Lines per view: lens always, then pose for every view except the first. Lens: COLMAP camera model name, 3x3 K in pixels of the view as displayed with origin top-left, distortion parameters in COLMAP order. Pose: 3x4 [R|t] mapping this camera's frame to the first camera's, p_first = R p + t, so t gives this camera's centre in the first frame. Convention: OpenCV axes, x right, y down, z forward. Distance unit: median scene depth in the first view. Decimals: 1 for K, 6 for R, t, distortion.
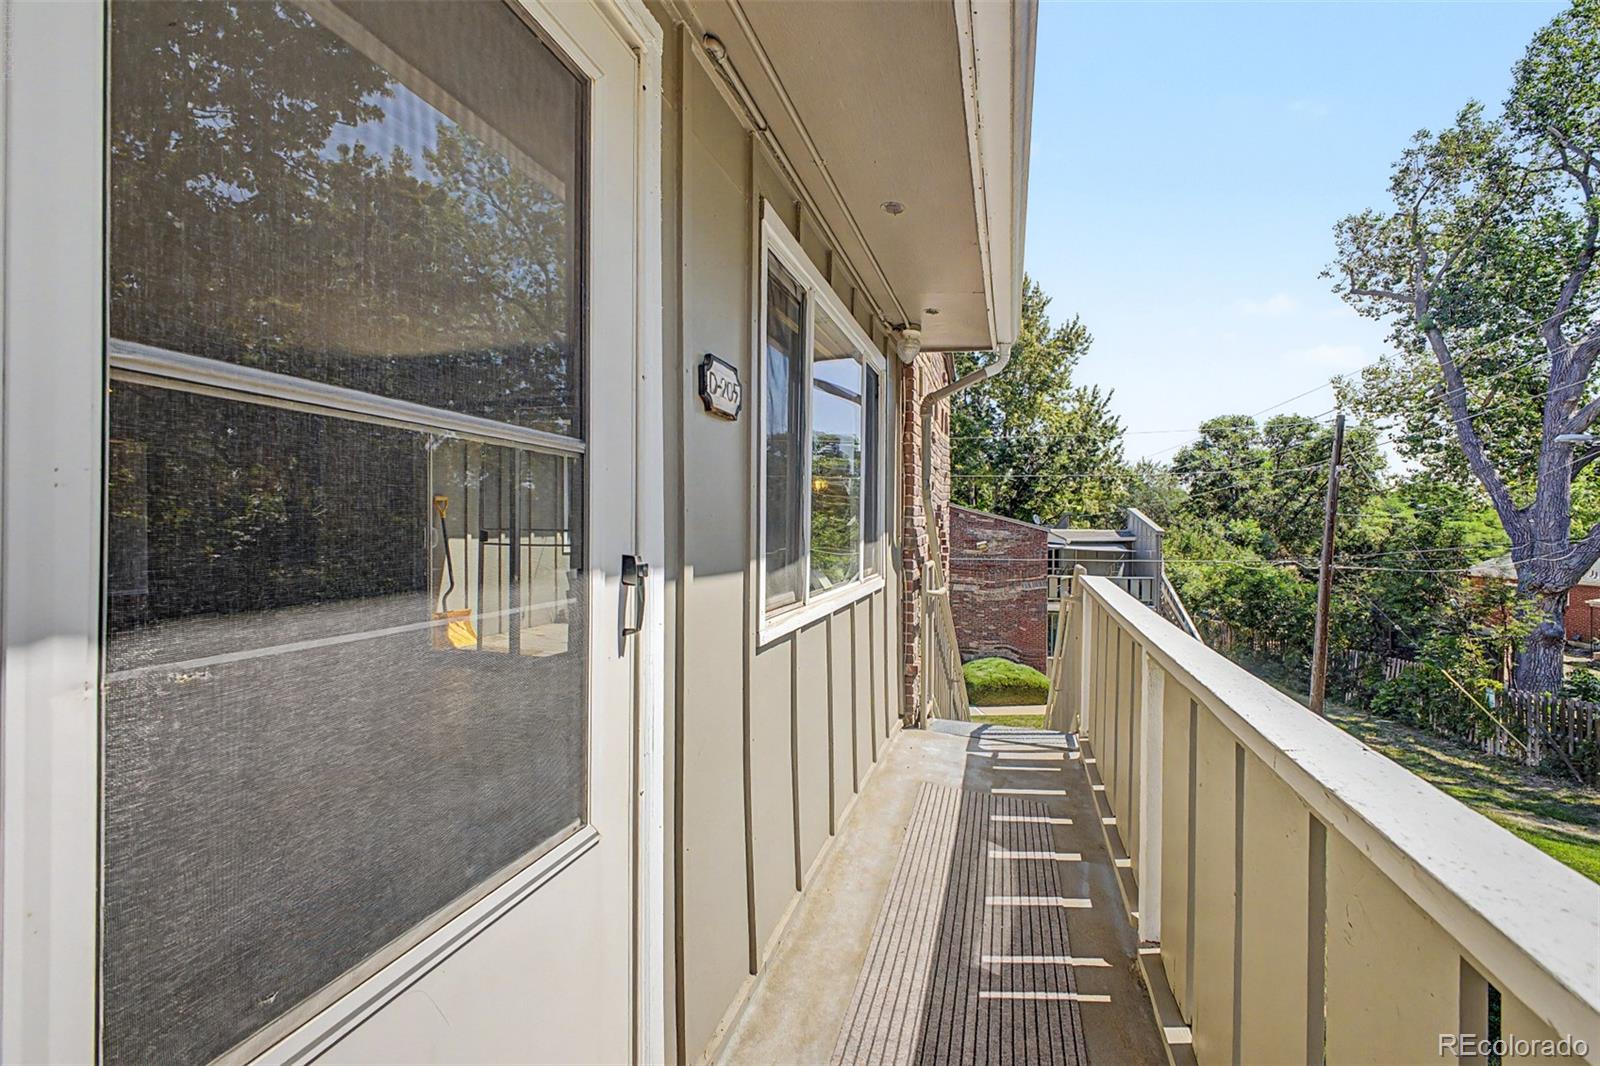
lens RADIAL K [[631.8, 0, 810.5], [0, 631.8, 530.3], [0, 0, 1]] dist [0.013515, -0.003529]
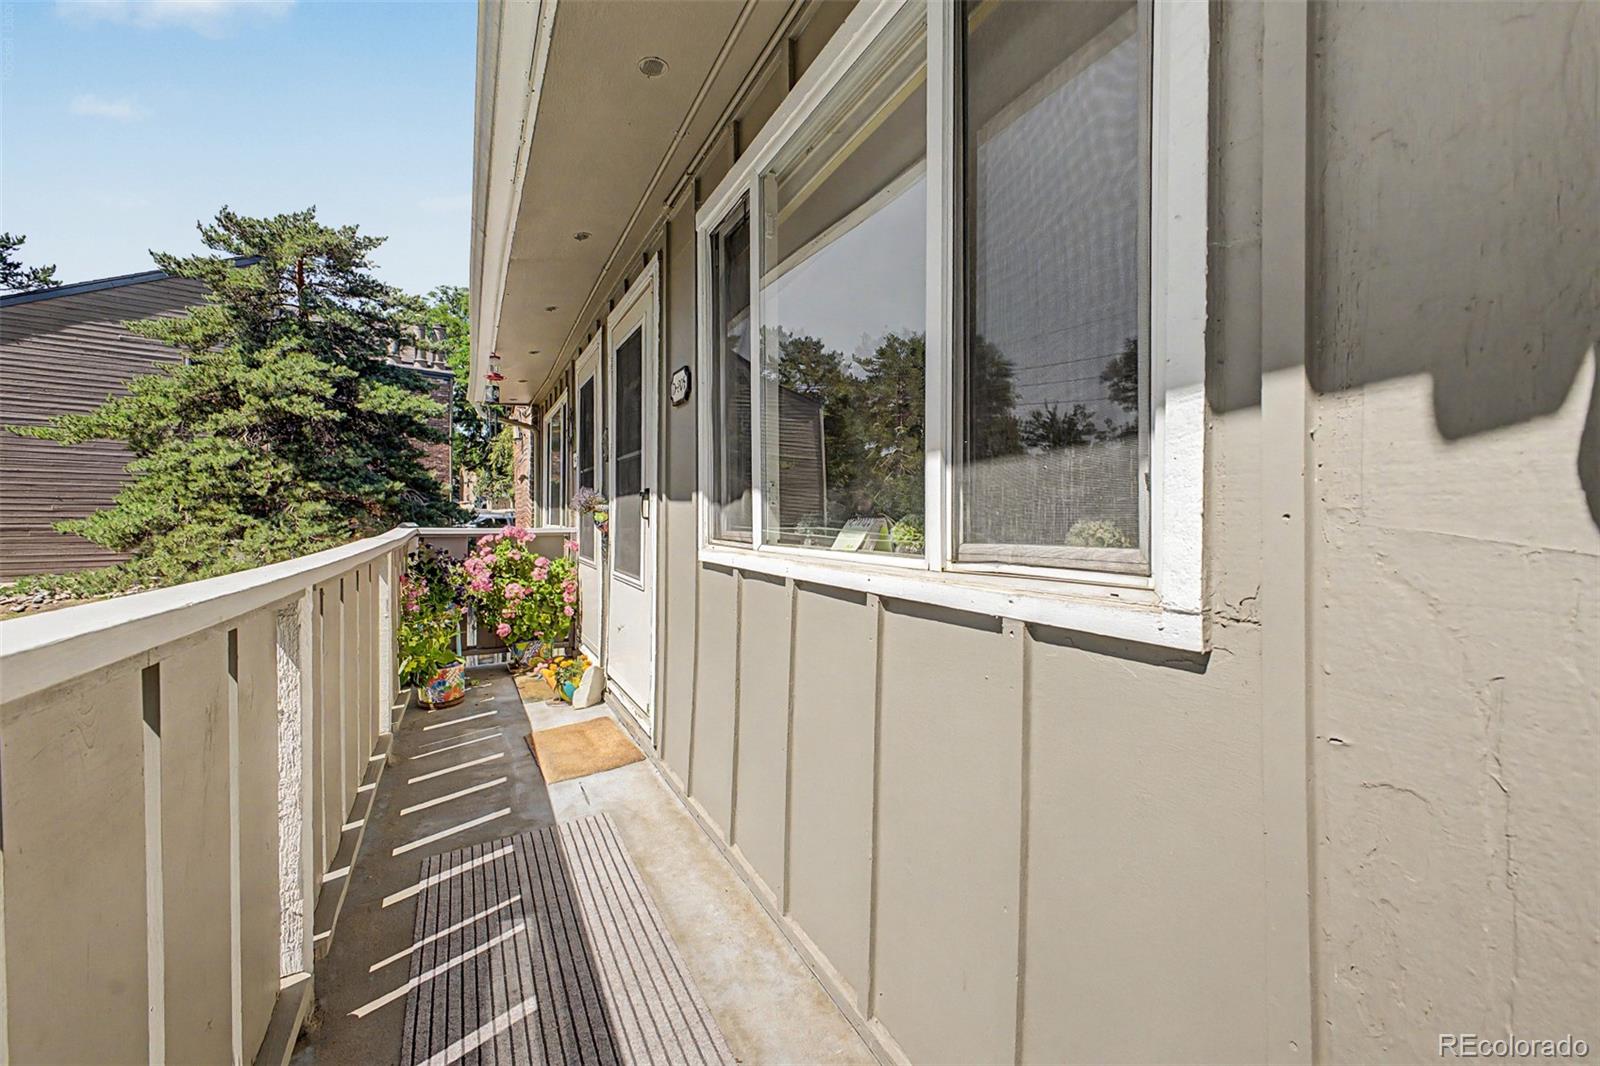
lens RADIAL K [[631.8, 0, 811.0], [0, 631.8, 525.1], [0, 0, 1]] dist [0.013515, -0.003529]
pose [[-0.686269, -0.004234, -0.727336, 0.649710], [-0.016983, 0.999804, 0.010204, 0.085245], [0.727150, 0.019355, -0.686206, 1.904688]]
